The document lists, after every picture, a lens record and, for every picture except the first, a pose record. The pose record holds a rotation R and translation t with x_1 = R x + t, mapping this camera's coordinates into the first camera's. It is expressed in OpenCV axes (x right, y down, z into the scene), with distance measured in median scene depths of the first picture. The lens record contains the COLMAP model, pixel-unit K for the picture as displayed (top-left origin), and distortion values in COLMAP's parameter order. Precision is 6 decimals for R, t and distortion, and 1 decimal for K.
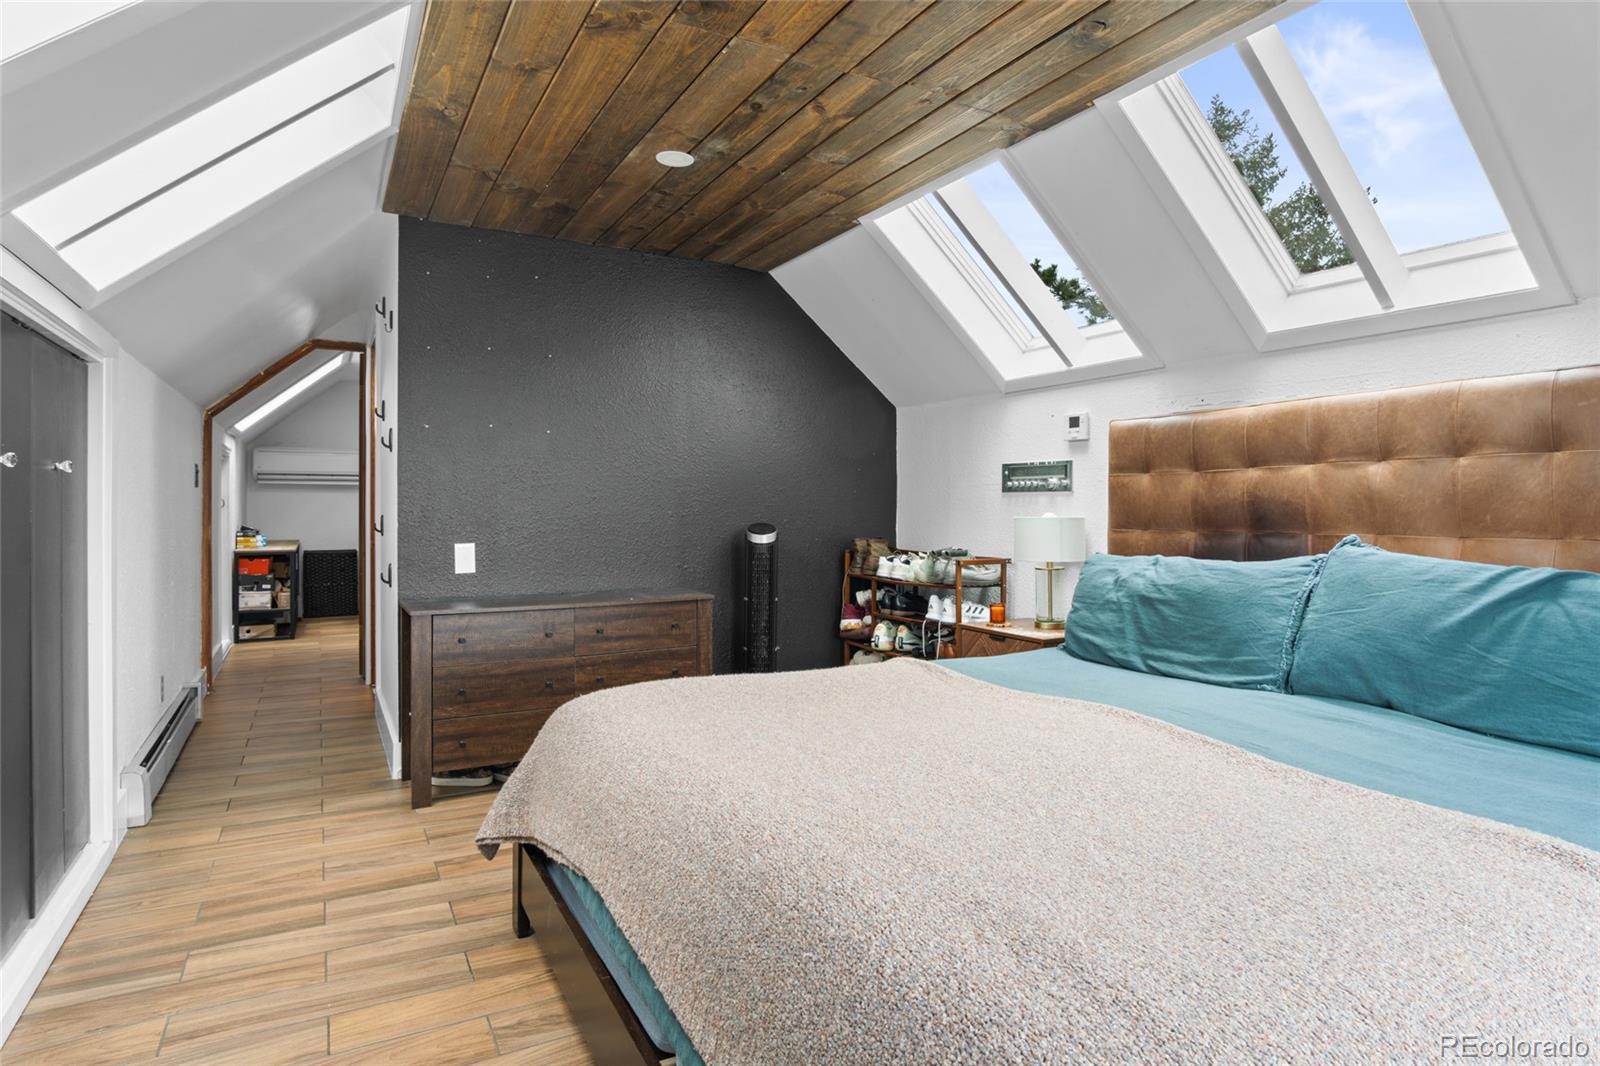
lens RADIAL K [[884.6, 0, 797.5], [0, 884.6, 518.4], [0, 0, 1]] dist [-0.030604, 0.006565]
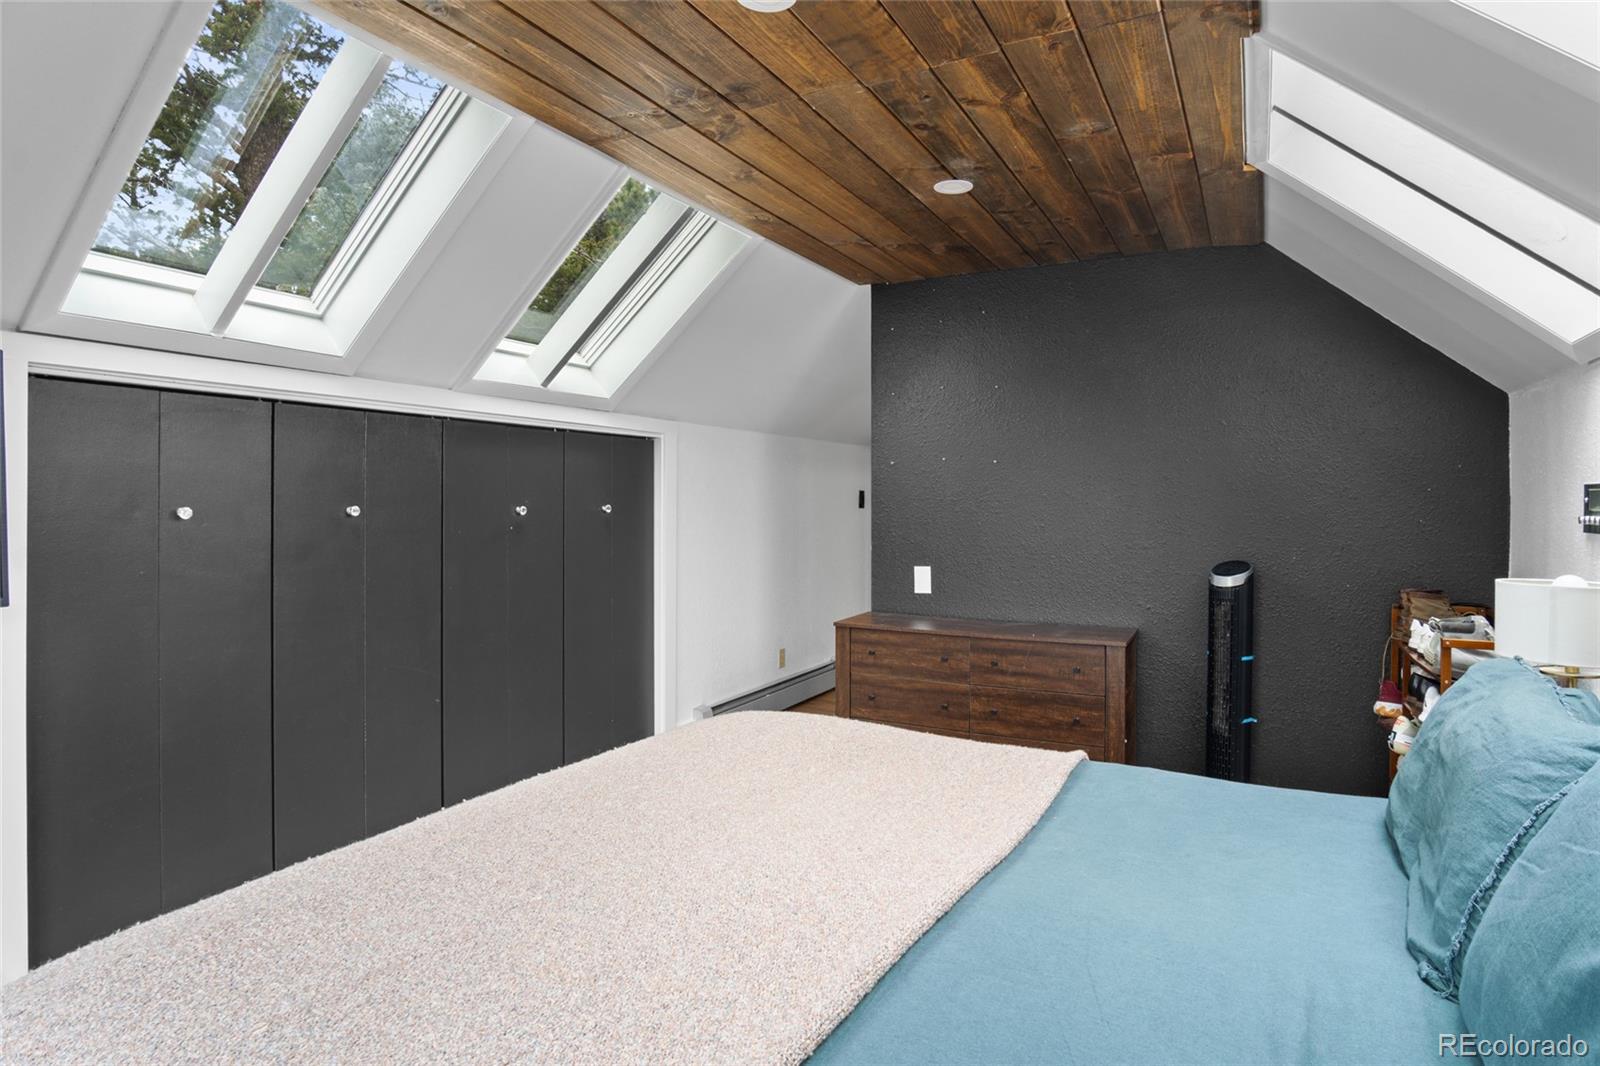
lens RADIAL K [[884.6, 0, 793.7], [0, 884.6, 523.2], [0, 0, 1]] dist [-0.030604, 0.006565]
pose [[0.536872, 0.020768, -0.843408, 0.496995], [-0.013761, 0.999780, 0.015859, -0.043522], [0.843552, 0.003092, 0.537039, 0.279881]]
